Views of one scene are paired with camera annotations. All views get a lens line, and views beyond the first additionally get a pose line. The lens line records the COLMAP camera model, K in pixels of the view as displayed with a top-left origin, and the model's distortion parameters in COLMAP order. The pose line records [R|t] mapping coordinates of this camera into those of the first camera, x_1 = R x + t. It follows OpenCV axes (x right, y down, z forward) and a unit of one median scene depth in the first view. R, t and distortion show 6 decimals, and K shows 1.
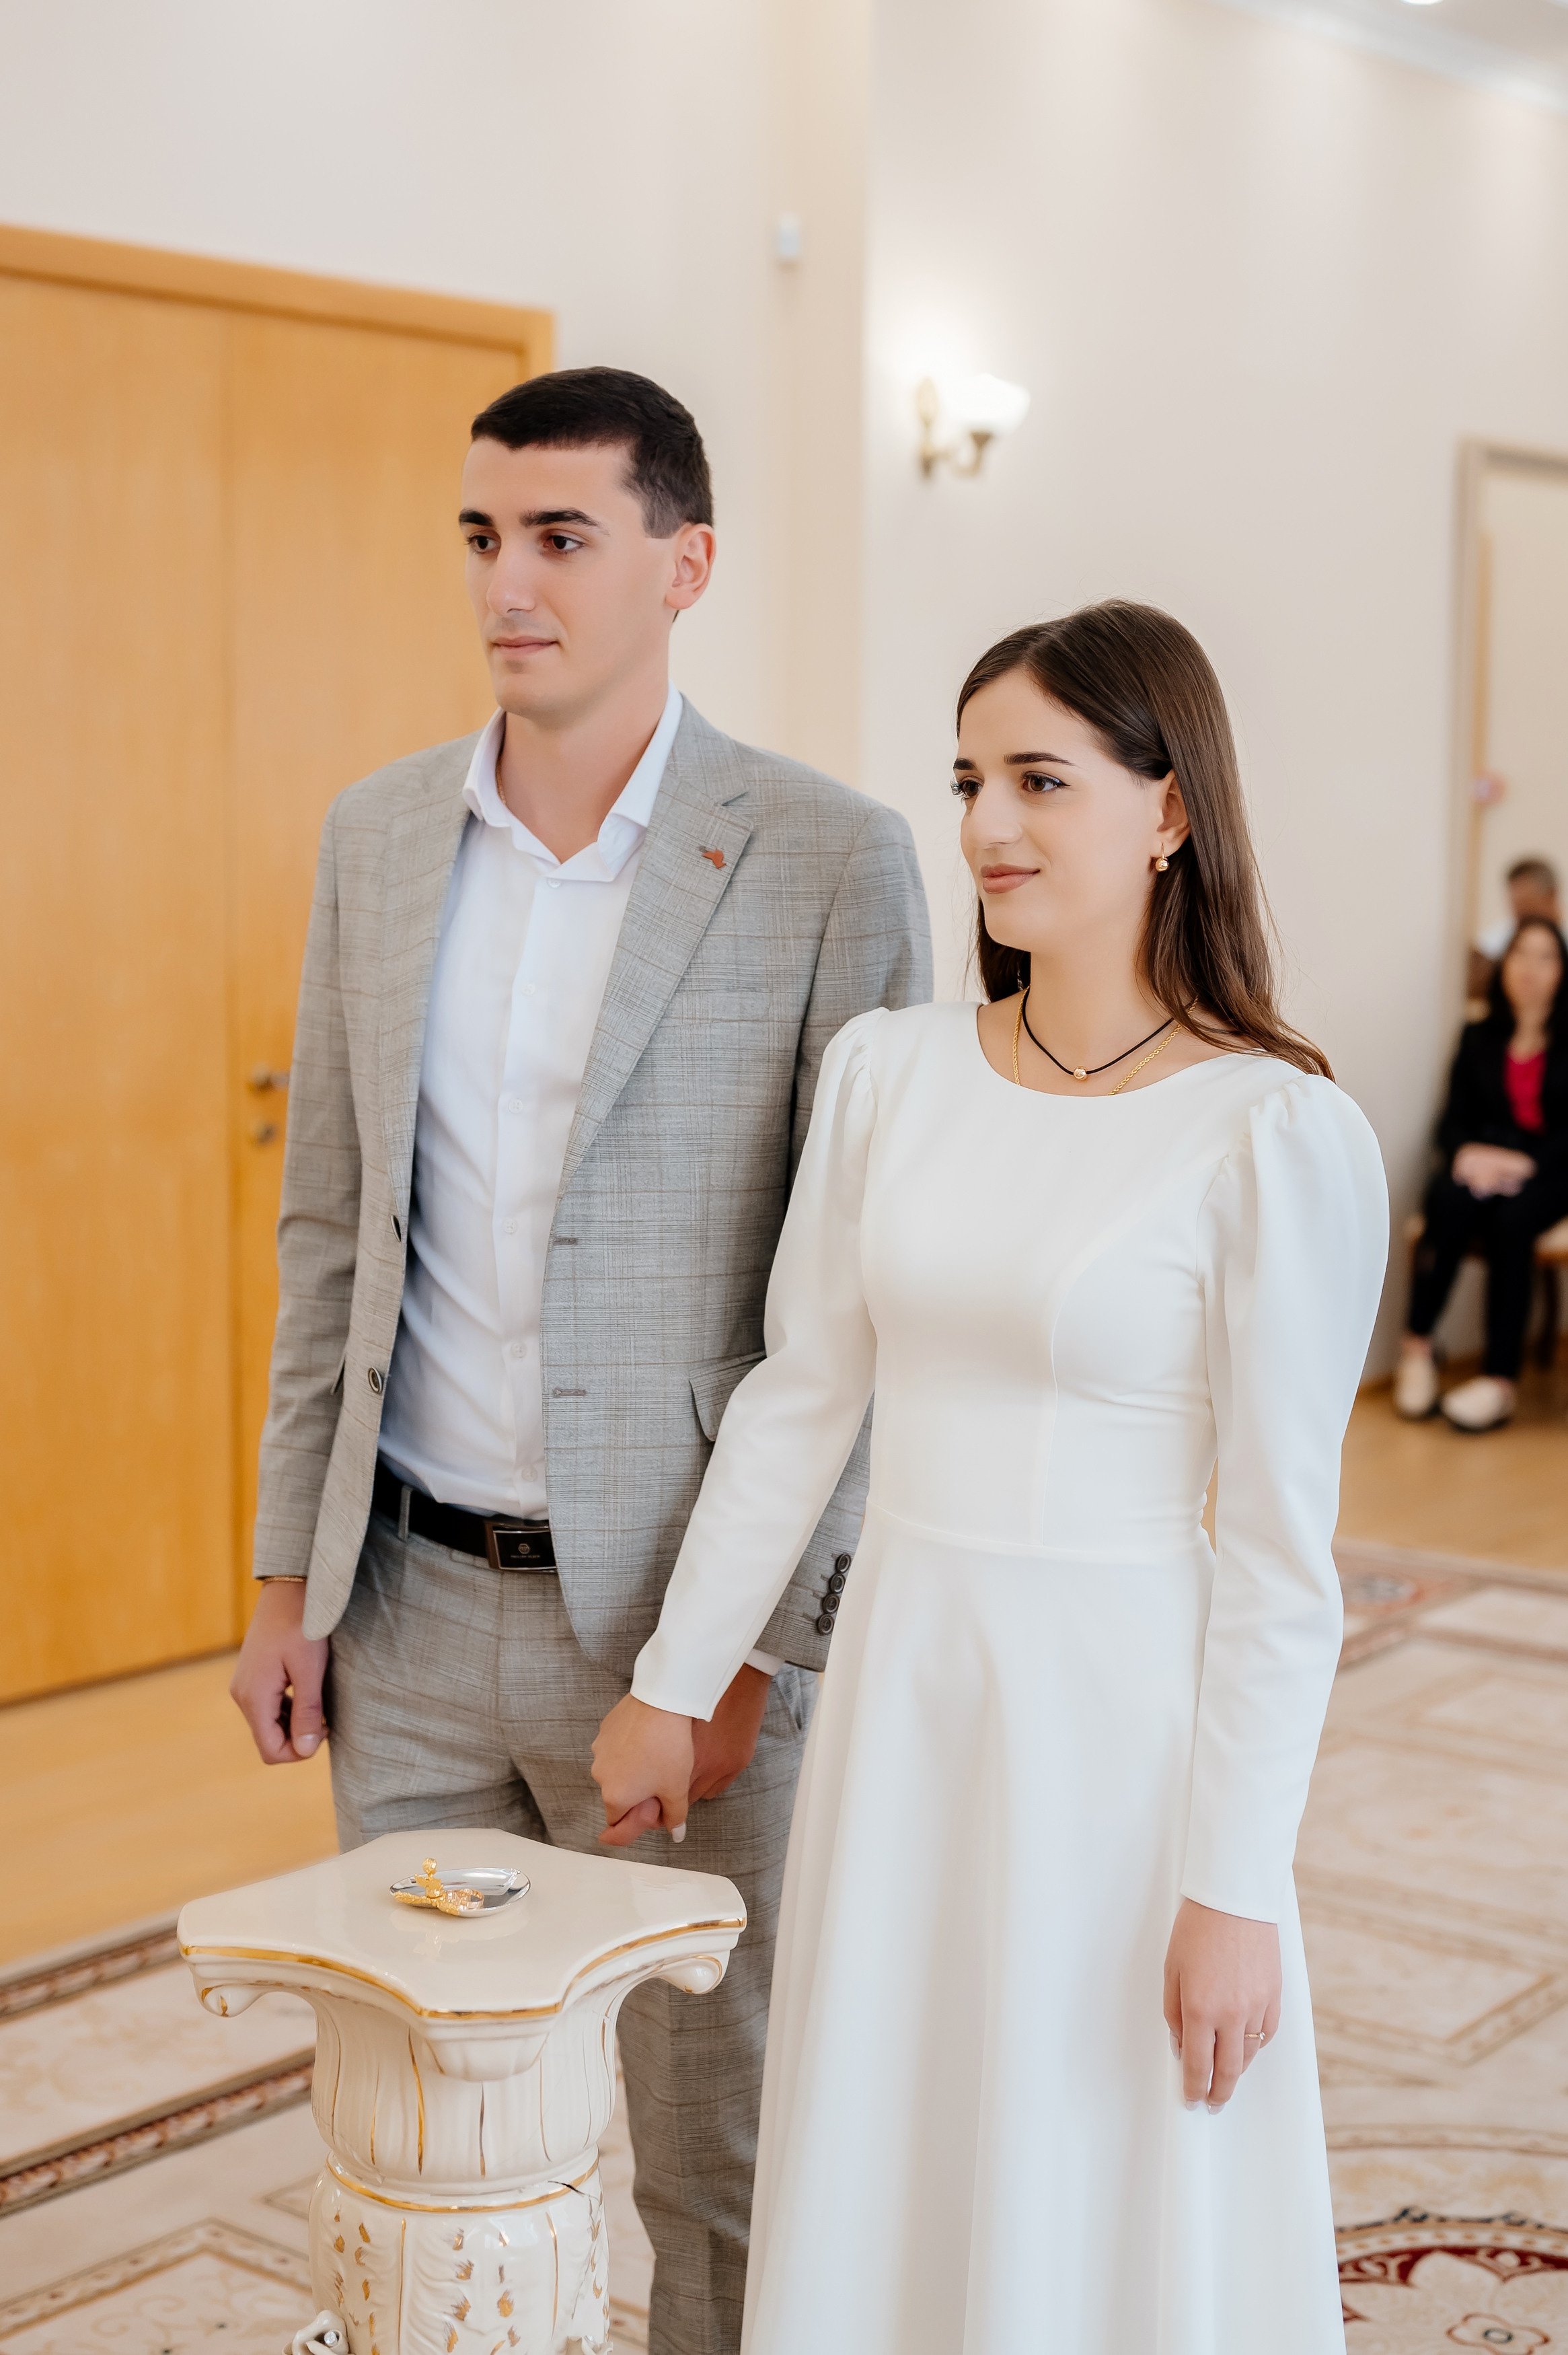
lens RADIAL K [[3251.8, 0, 837.9], [0, 3251.8, 1178.5], [0, 0, 1]] dist [0.004672, -0.024232]
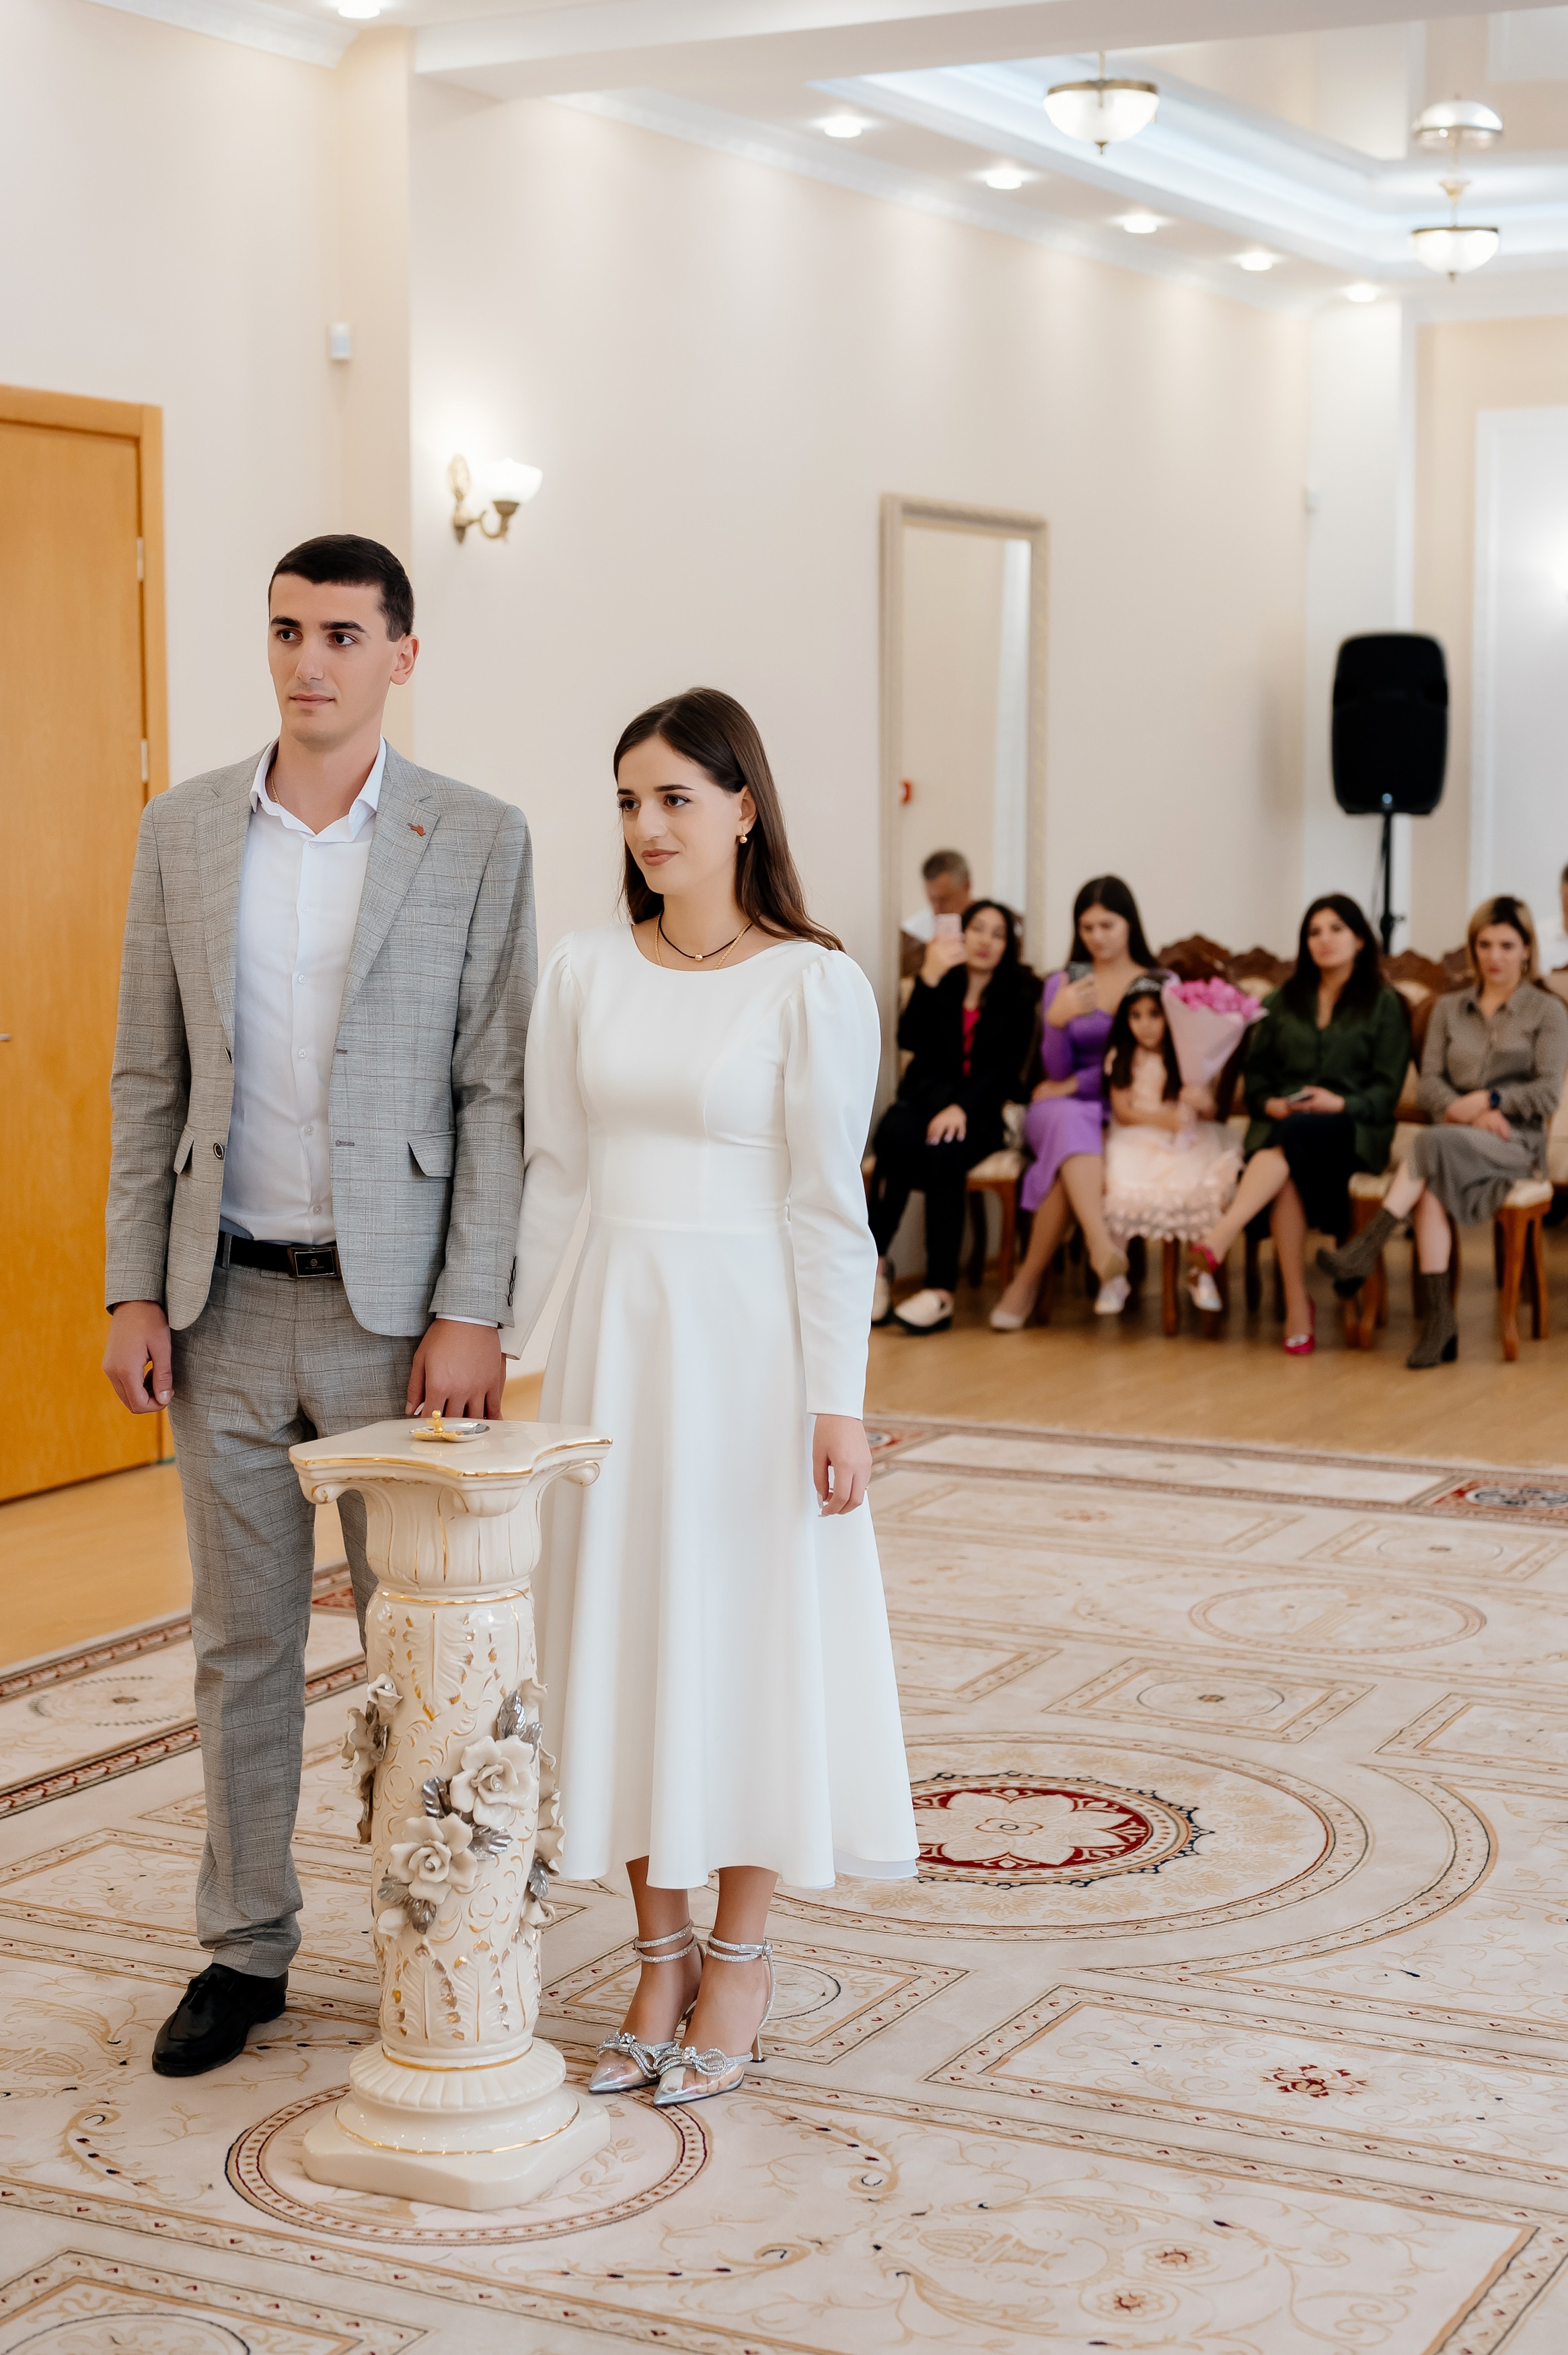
lens RADIAL K [[3579.7, 0, 785.3], [0, 3579.7, 1182.6], [0, 0, 1]] dist [0.004927, -0.008433]
pose [[0.983932, -0.032141, 0.175627, -0.156062], [0.034121, 0.999384, -0.008265, 0.061676], [-0.175253, 0.014125, 0.984422, -0.531889]]
